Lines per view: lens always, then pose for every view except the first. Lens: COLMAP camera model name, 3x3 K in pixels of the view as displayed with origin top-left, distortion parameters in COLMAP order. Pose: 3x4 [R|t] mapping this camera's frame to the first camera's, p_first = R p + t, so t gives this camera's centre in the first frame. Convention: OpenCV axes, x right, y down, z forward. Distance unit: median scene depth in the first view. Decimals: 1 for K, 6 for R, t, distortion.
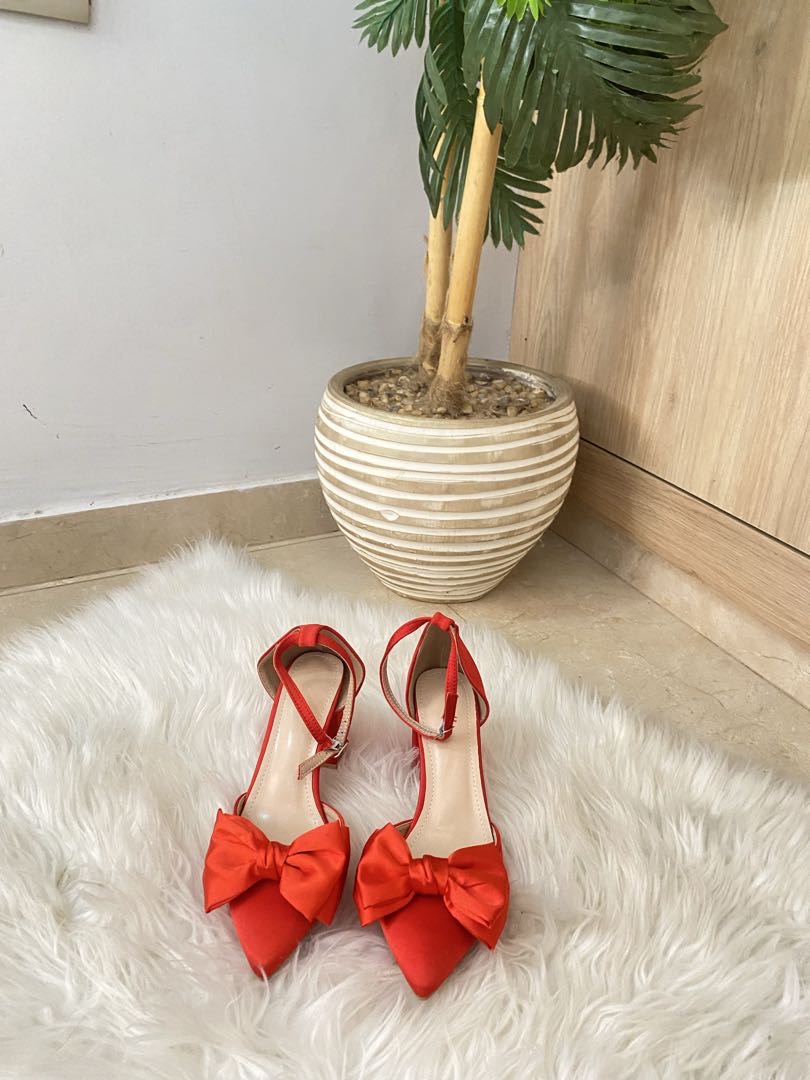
lens RADIAL K [[818.7, 0, 408.2], [0, 818.7, 525.9], [0, 0, 1]] dist [0.071311, -0.097686]
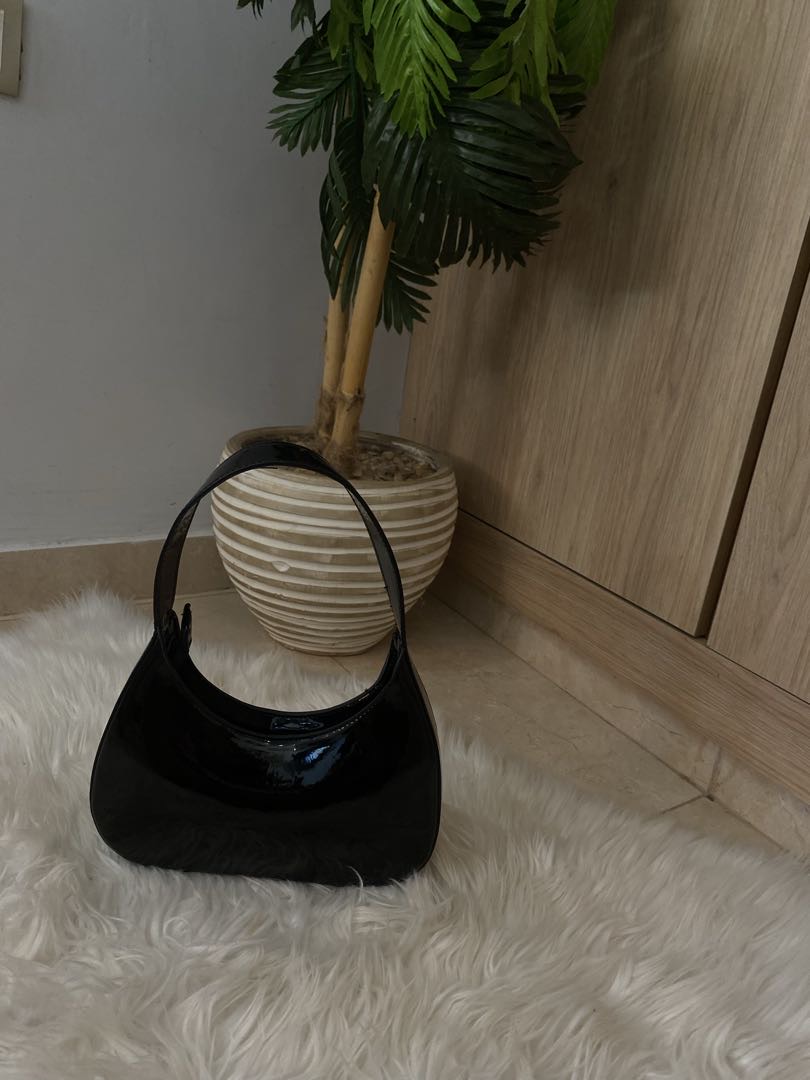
lens RADIAL K [[819.9, 0, 414.6], [0, 819.9, 542.9], [0, 0, 1]] dist [0.116641, -0.163216]
pose [[0.989752, 0.043982, 0.135856, 0.002967], [-0.031604, 0.995261, -0.091961, 0.049789], [-0.139257, 0.086725, 0.986451, -0.081943]]
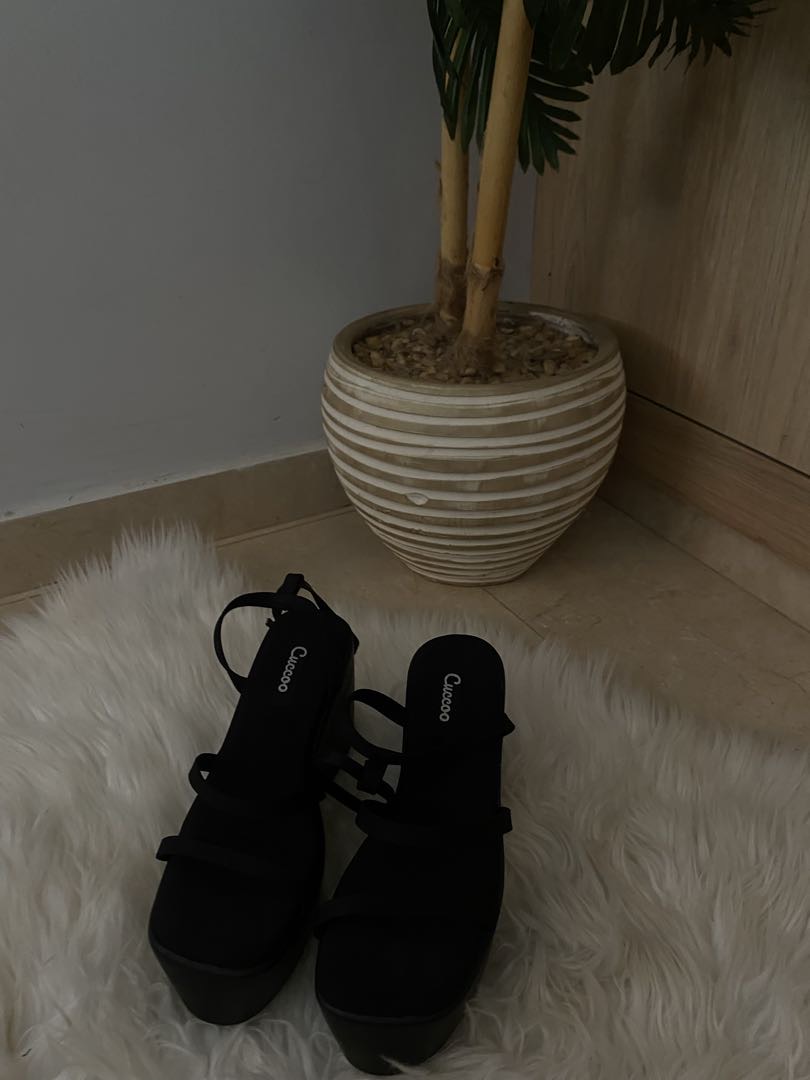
lens RADIAL K [[827.3, 0, 418.5], [0, 827.3, 535.3], [0, 0, 1]] dist [0.013487, -0.004490]
pose [[0.997859, -0.062235, 0.020080, -0.041890], [0.059965, 0.993308, 0.098706, -0.060886], [-0.026089, -0.097291, 0.994914, 0.129511]]
